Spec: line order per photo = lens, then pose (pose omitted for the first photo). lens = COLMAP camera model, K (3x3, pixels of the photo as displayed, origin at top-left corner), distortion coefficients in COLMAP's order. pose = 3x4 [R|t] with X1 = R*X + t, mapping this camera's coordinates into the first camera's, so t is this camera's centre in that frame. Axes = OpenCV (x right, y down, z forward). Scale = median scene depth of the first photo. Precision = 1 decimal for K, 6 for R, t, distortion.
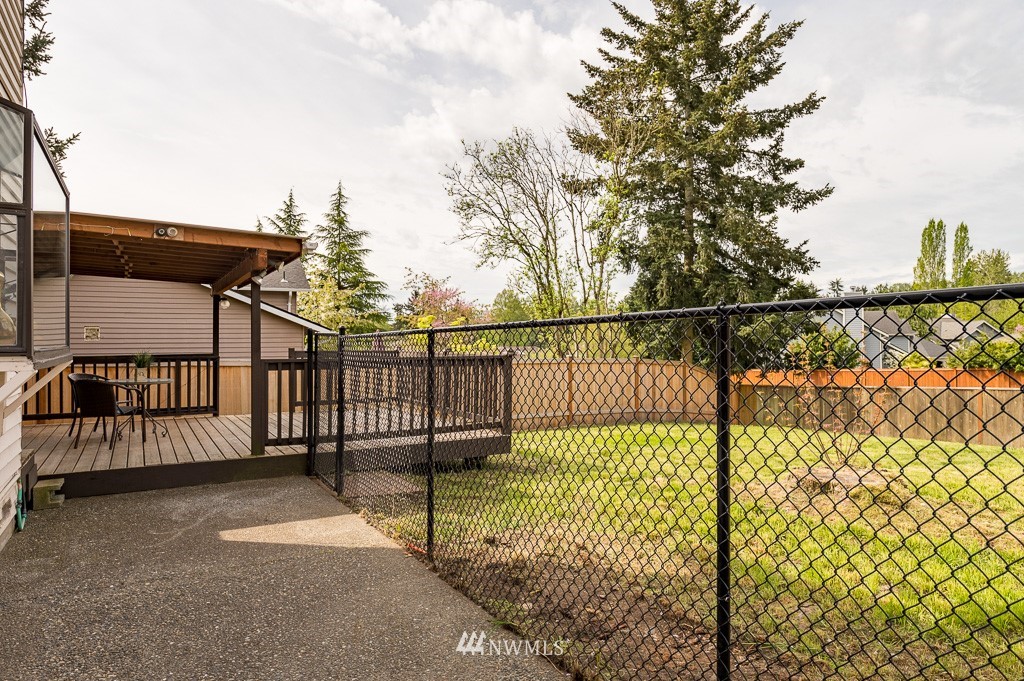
lens RADIAL K [[634.8, 0, 513.5], [0, 634.8, 336.2], [0, 0, 1]] dist [-0.006107, -0.003376]
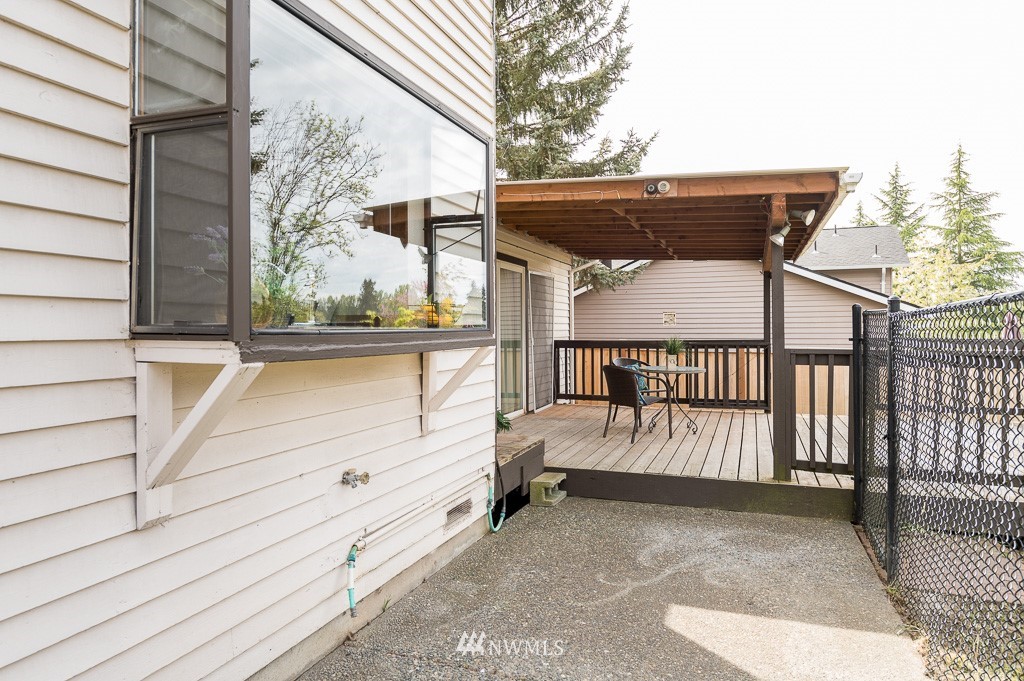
lens RADIAL K [[634.8, 0, 530.6], [0, 634.8, 322.1], [0, 0, 1]] dist [-0.006107, -0.003376]
pose [[0.645886, -0.006447, -0.763407, -0.029679], [0.006537, 0.999974, -0.002914, 0.005457], [0.763406, -0.003108, 0.645912, 0.279798]]
